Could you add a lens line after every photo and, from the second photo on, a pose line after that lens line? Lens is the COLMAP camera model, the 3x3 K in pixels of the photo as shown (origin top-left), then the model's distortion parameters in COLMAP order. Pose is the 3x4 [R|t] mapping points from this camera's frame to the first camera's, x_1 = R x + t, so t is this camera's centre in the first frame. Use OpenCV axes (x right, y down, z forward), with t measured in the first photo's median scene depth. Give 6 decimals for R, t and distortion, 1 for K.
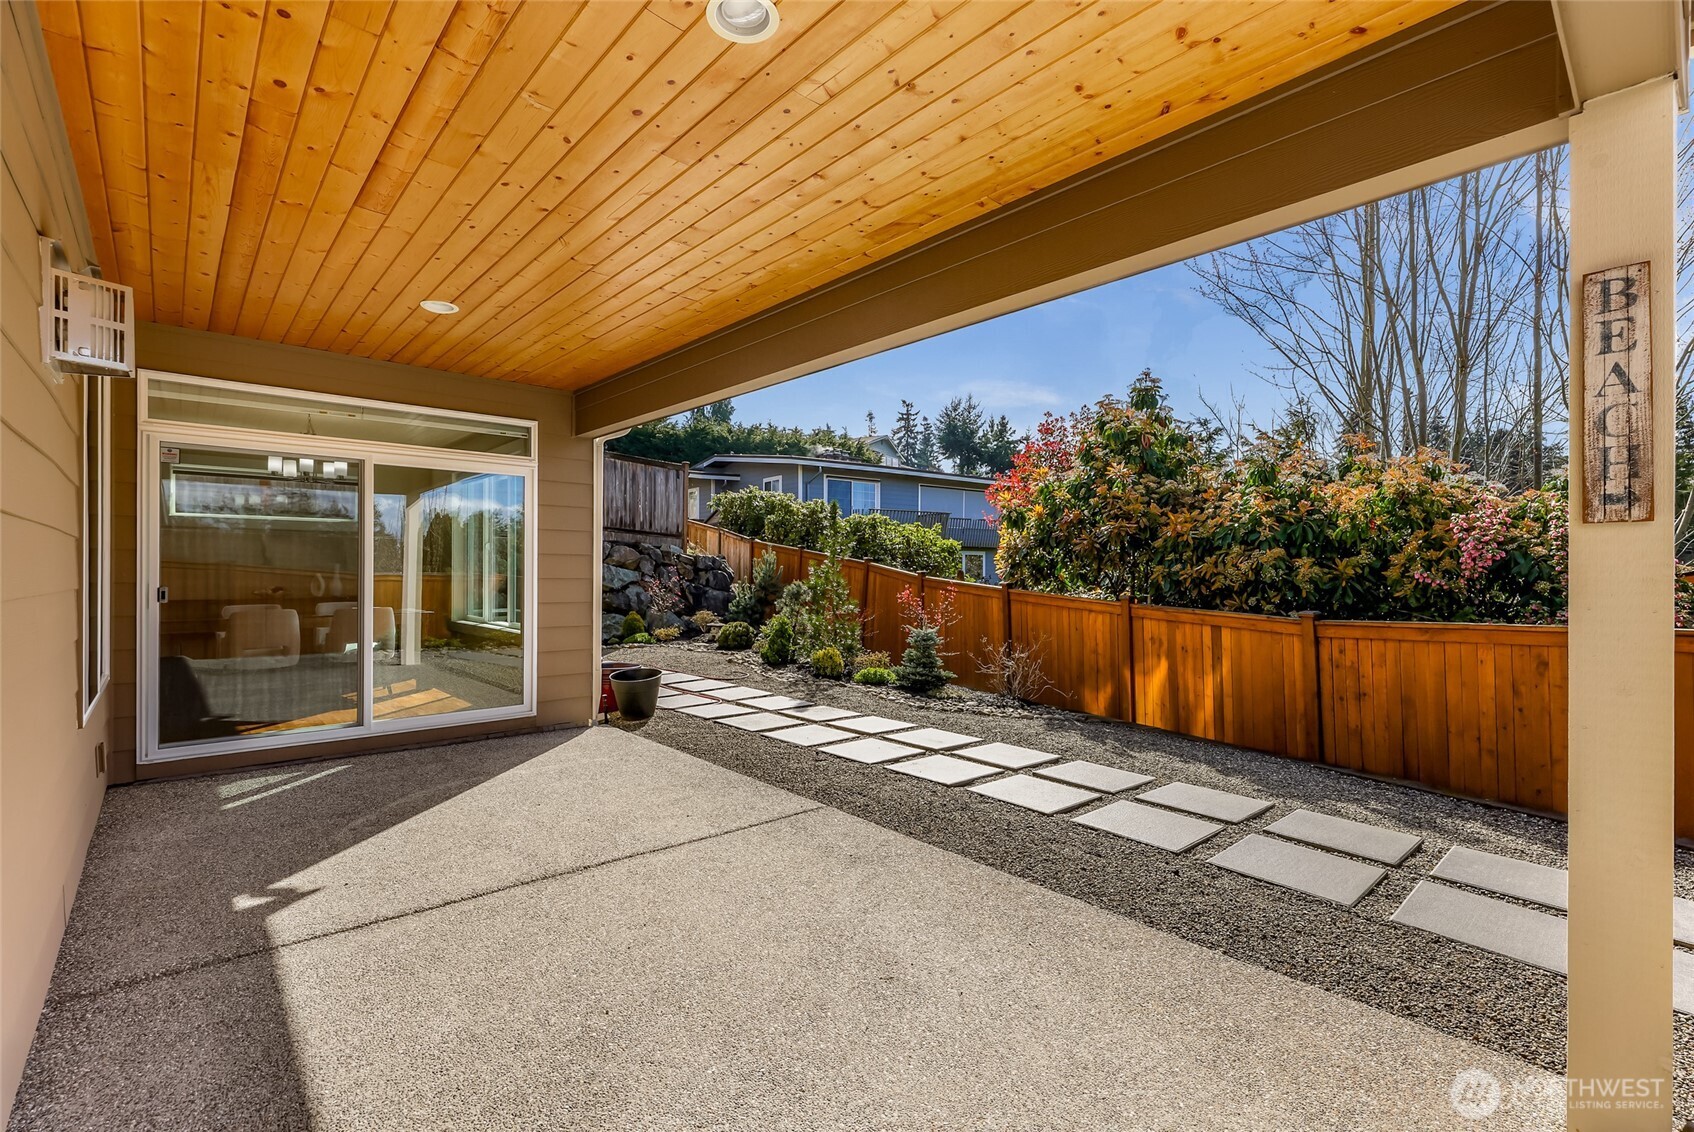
lens RADIAL K [[757.3, 0, 841.6], [0, 757.3, 573.5], [0, 0, 1]] dist [0.000461, 0.001024]
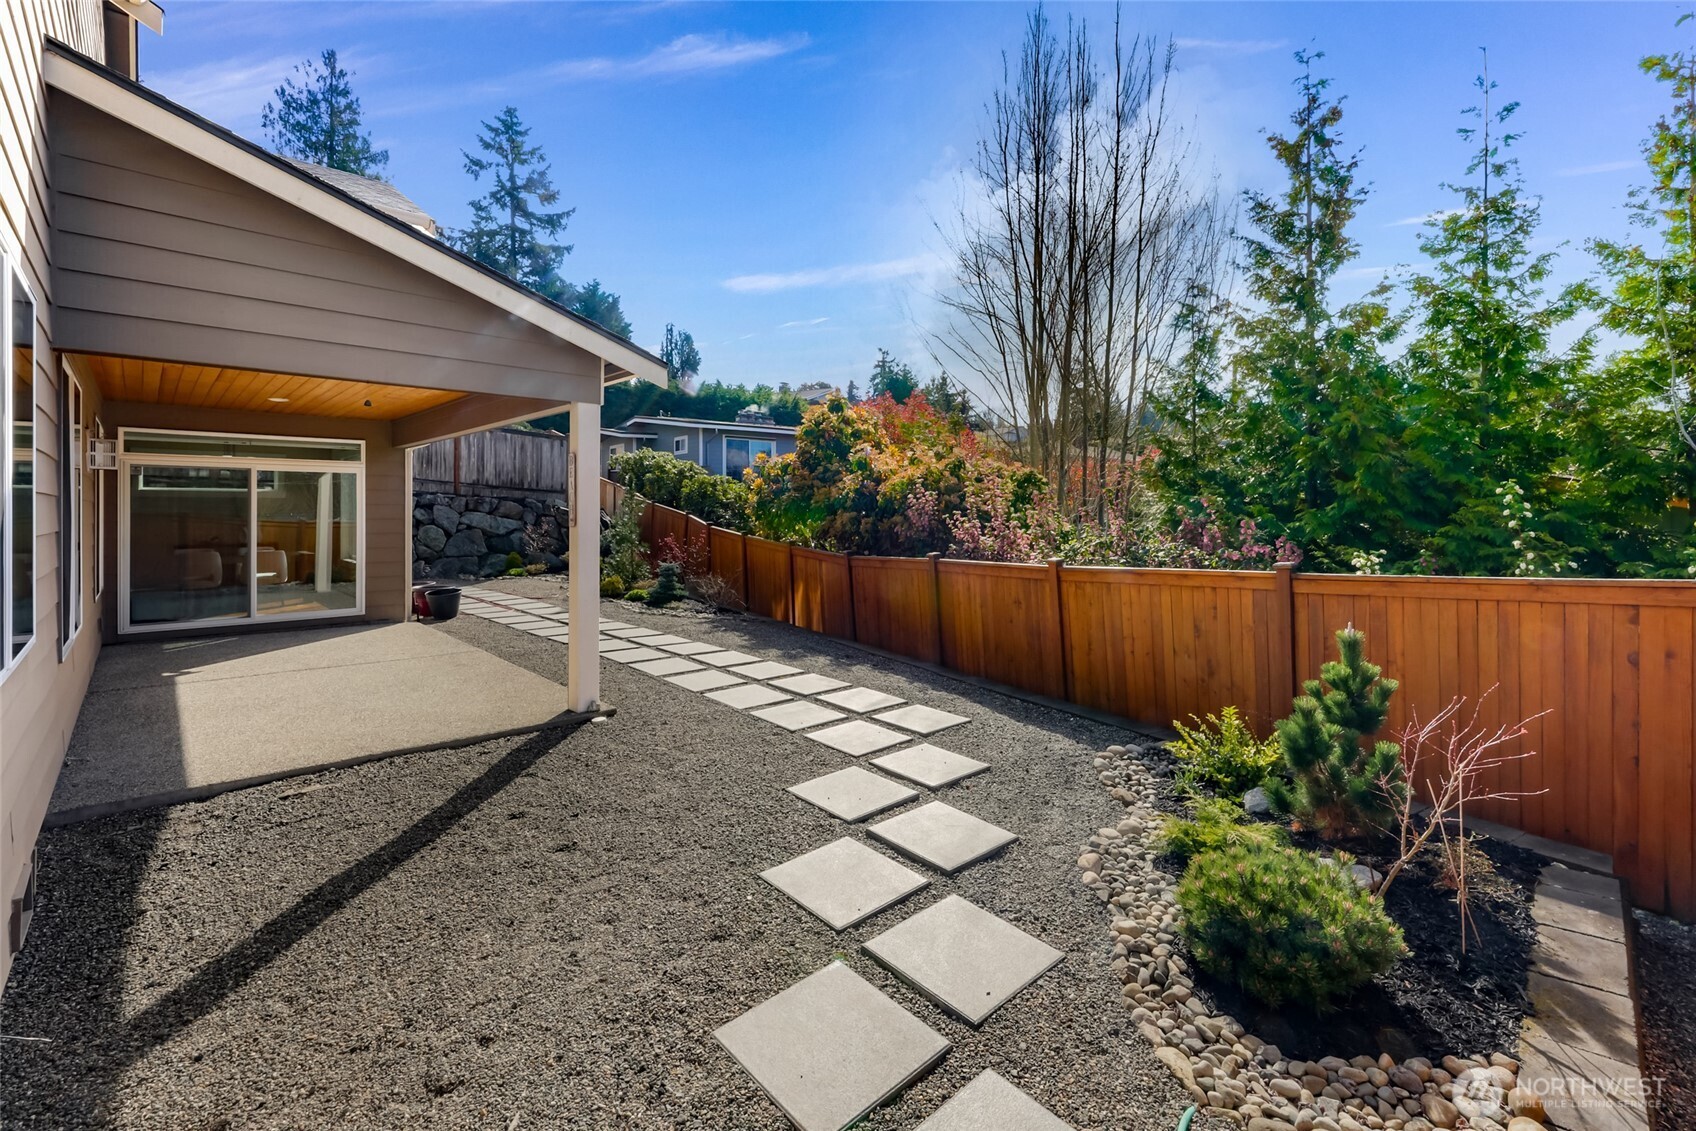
lens RADIAL K [[737.5, 0, 868.8], [0, 737.5, 515.5], [0, 0, 1]] dist [0.001932, -0.001399]
pose [[0.998796, -0.001707, 0.049017, 0.503972], [0.001574, 0.999995, 0.002749, -0.027739], [-0.049021, -0.002669, 0.998794, -0.550045]]
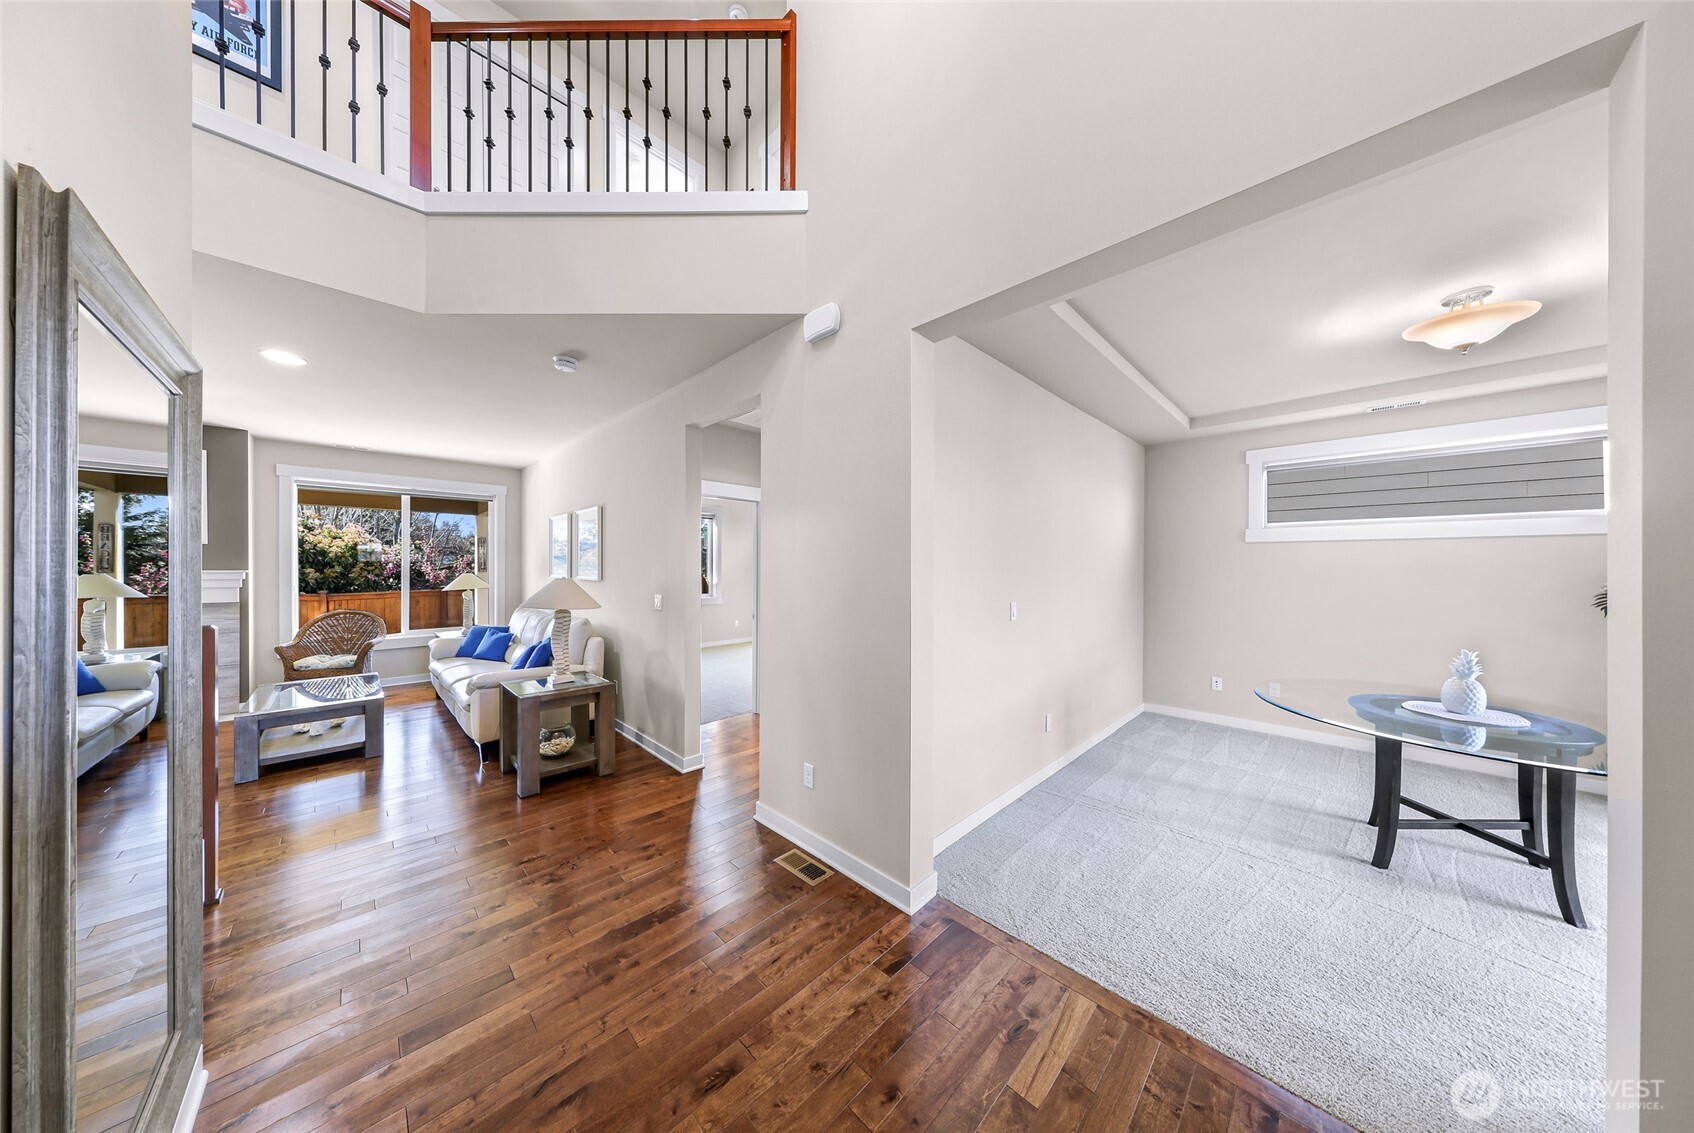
lens RADIAL K [[493.7, 0, 846.3], [0, 493.7, 572.4], [0, 0, 1]] dist [-0.002863, -0.000237]
pose [[-0.069161, -0.012730, 0.997524, -0.956861], [-0.005945, 0.999906, 0.012349, -0.035982], [-0.997588, -0.005076, -0.069230, -0.515073]]
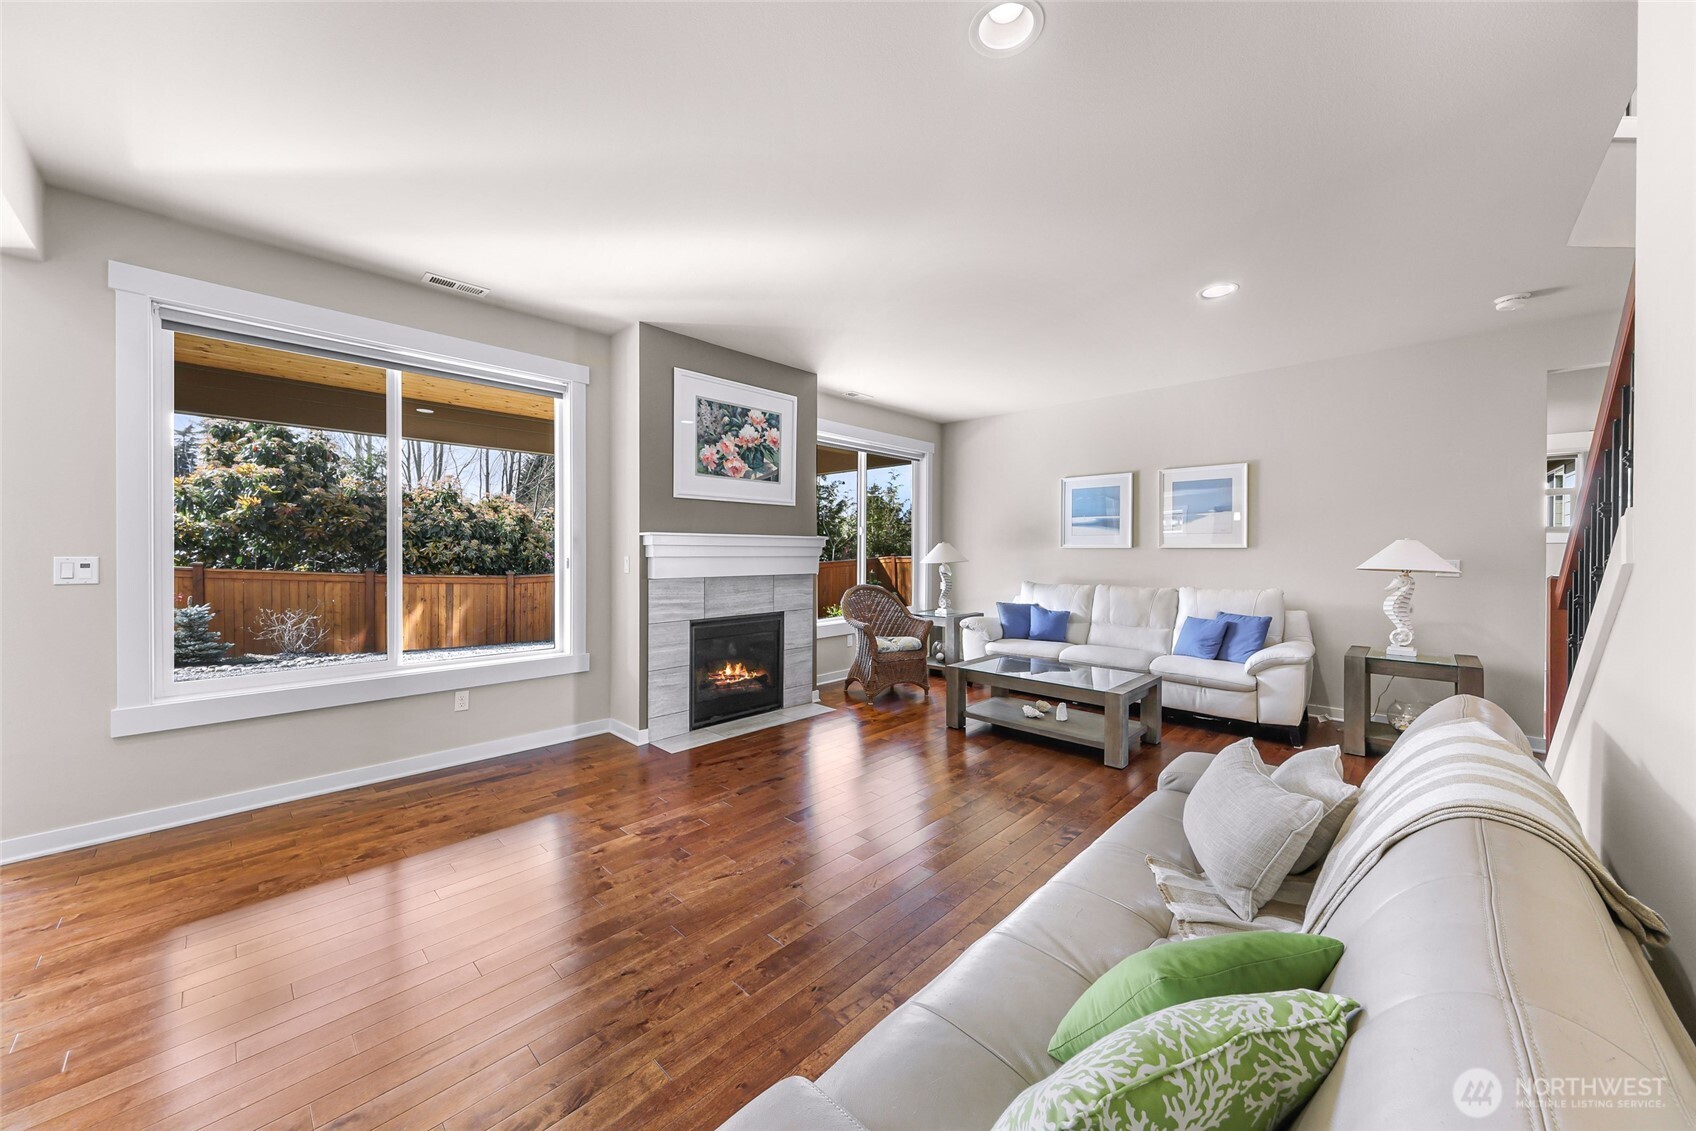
lens RADIAL K [[596.0, 0, 854.3], [0, 596.0, 553.3], [0, 0, 1]] dist [0.001590, -0.000002]
pose [[-0.094240, -0.010815, 0.995491, -0.932950], [-0.002131, 0.999941, 0.010662, -0.016090], [-0.995547, -0.001116, -0.094258, 0.192896]]
